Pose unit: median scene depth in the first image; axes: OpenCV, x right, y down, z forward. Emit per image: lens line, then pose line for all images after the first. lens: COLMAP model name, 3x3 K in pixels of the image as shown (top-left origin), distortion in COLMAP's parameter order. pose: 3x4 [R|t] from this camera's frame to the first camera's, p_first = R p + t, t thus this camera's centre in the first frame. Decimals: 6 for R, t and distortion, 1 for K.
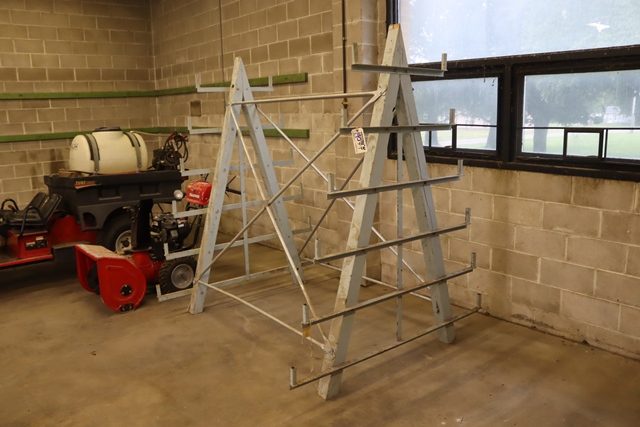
lens RADIAL K [[523.7, 0, 320.0], [0, 523.7, 213.5], [0, 0, 1]] dist [-0.150964, 0.119633]
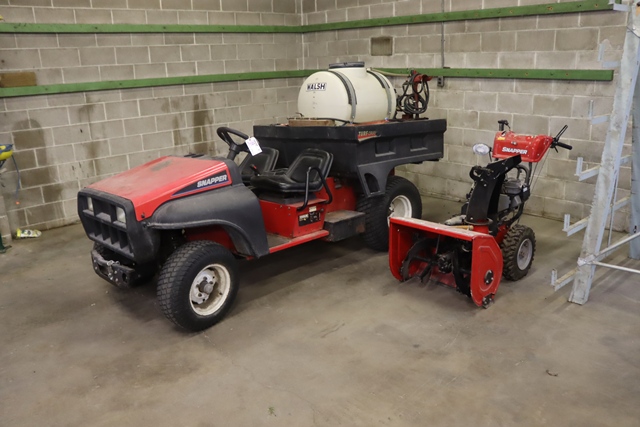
lens RADIAL K [[523.7, 0, 320.0], [0, 523.7, 213.5], [0, 0, 1]] dist [-0.150964, 0.119633]
pose [[0.998853, -0.018067, 0.044348, -0.387433], [0.014251, 0.996289, 0.084888, -0.006399], [-0.045717, -0.084159, 0.995403, 0.158461]]
